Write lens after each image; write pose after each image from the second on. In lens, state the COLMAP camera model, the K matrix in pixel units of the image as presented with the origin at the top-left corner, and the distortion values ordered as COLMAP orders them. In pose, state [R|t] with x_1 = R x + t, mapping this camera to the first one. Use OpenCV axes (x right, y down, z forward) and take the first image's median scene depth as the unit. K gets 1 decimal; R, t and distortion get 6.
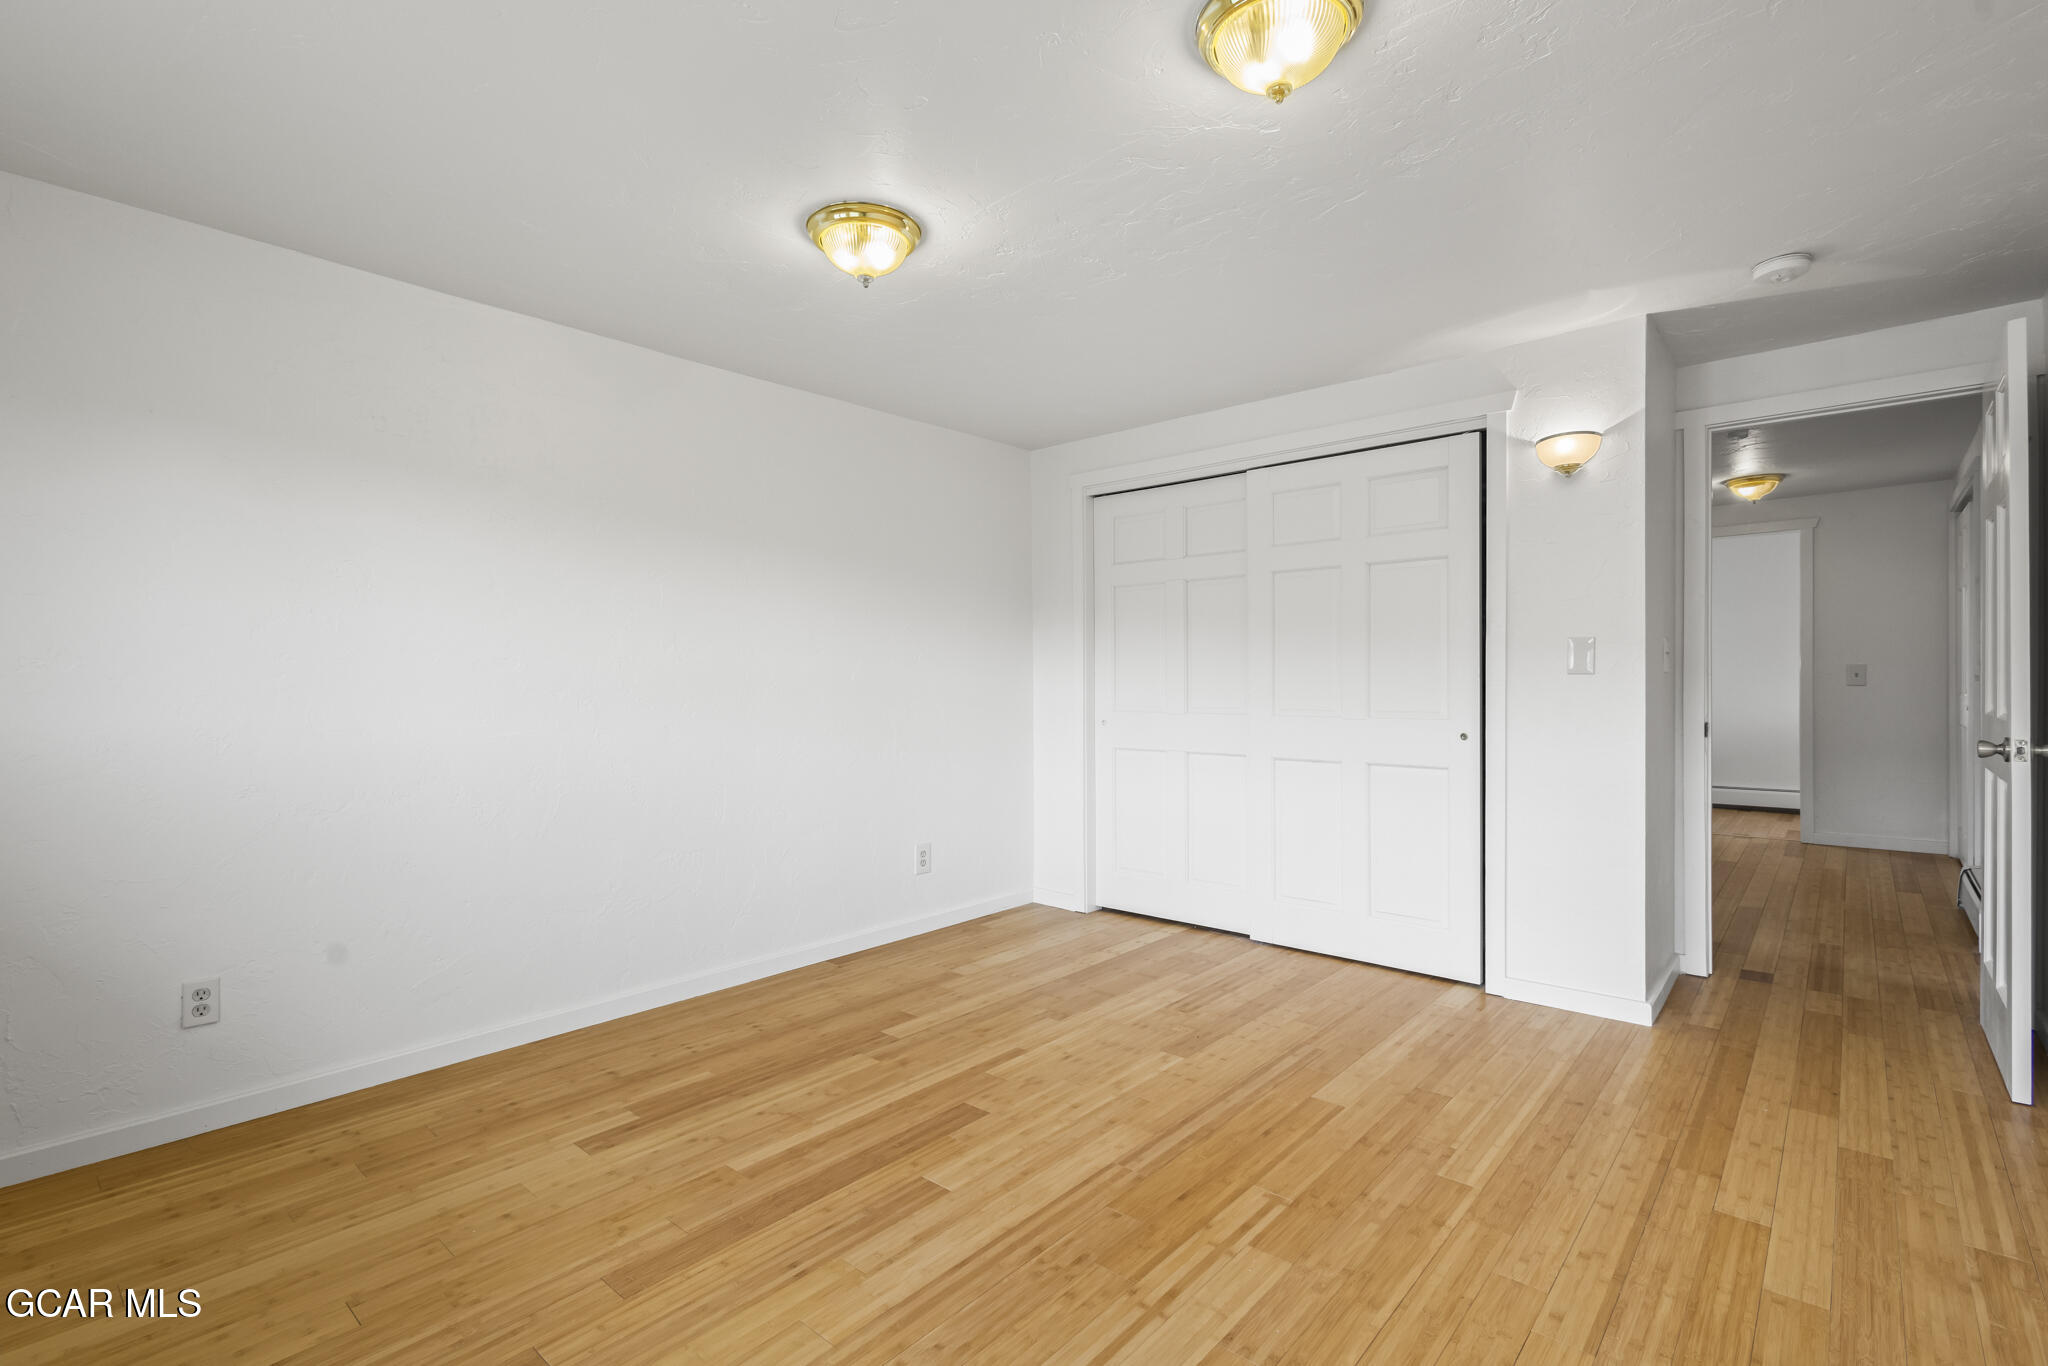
lens RADIAL K [[934.7, 0, 1019.1], [0, 934.7, 678.3], [0, 0, 1]] dist [0.005947, -0.001335]
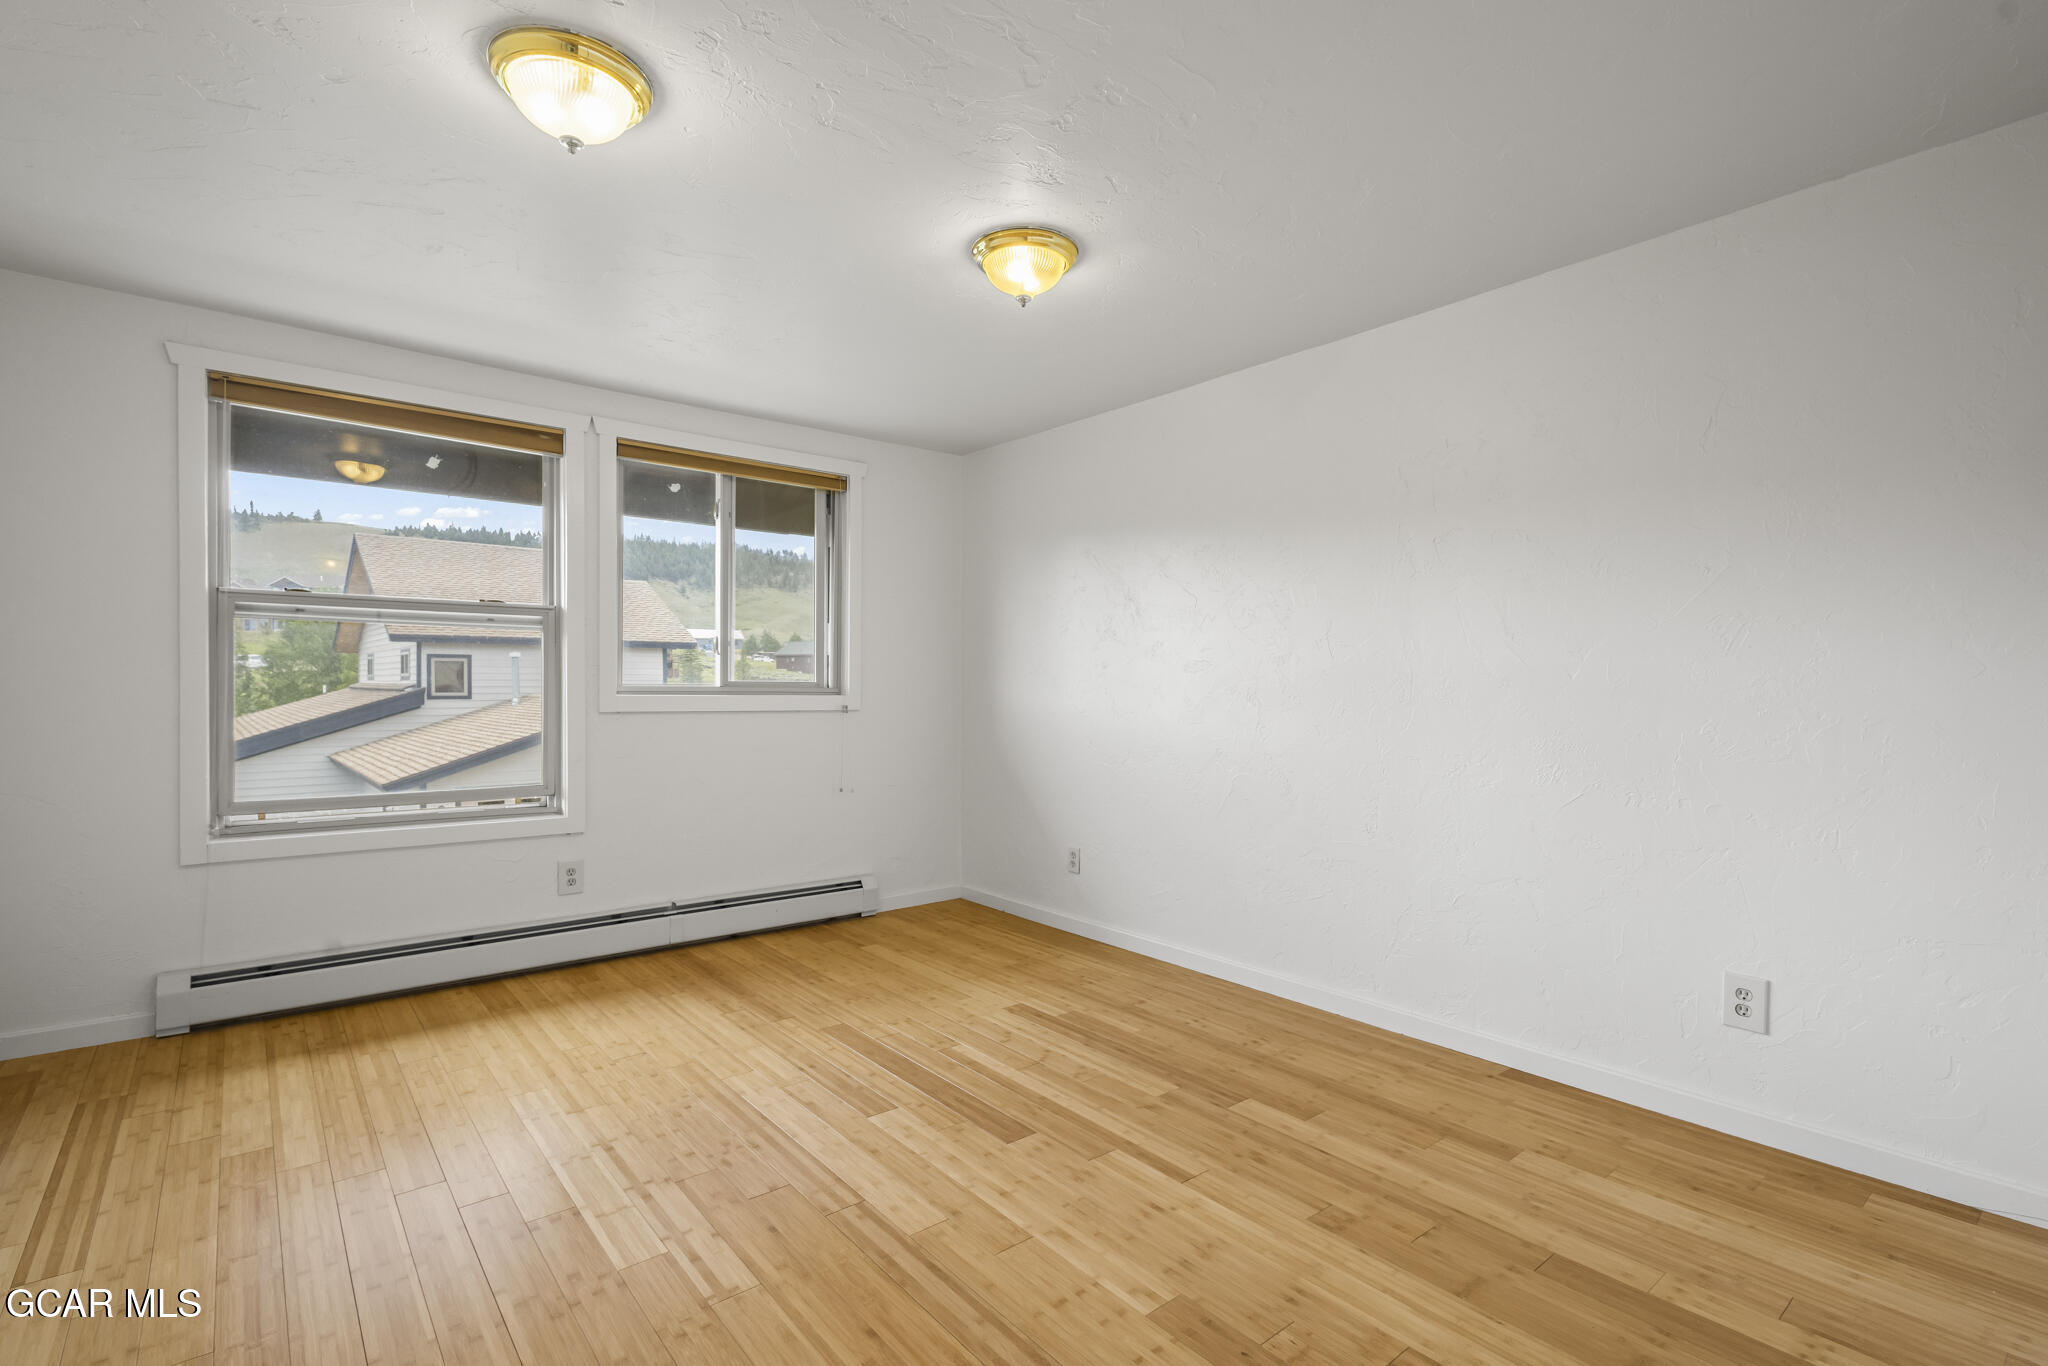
lens RADIAL K [[934.7, 0, 1019.1], [0, 934.7, 678.3], [0, 0, 1]] dist [0.005947, -0.001335]
pose [[-0.148310, -0.000761, -0.988941, 0.847343], [-0.000841, 0.999999, -0.000644, 0.004117], [0.988941, 0.000736, -0.148311, 1.101809]]
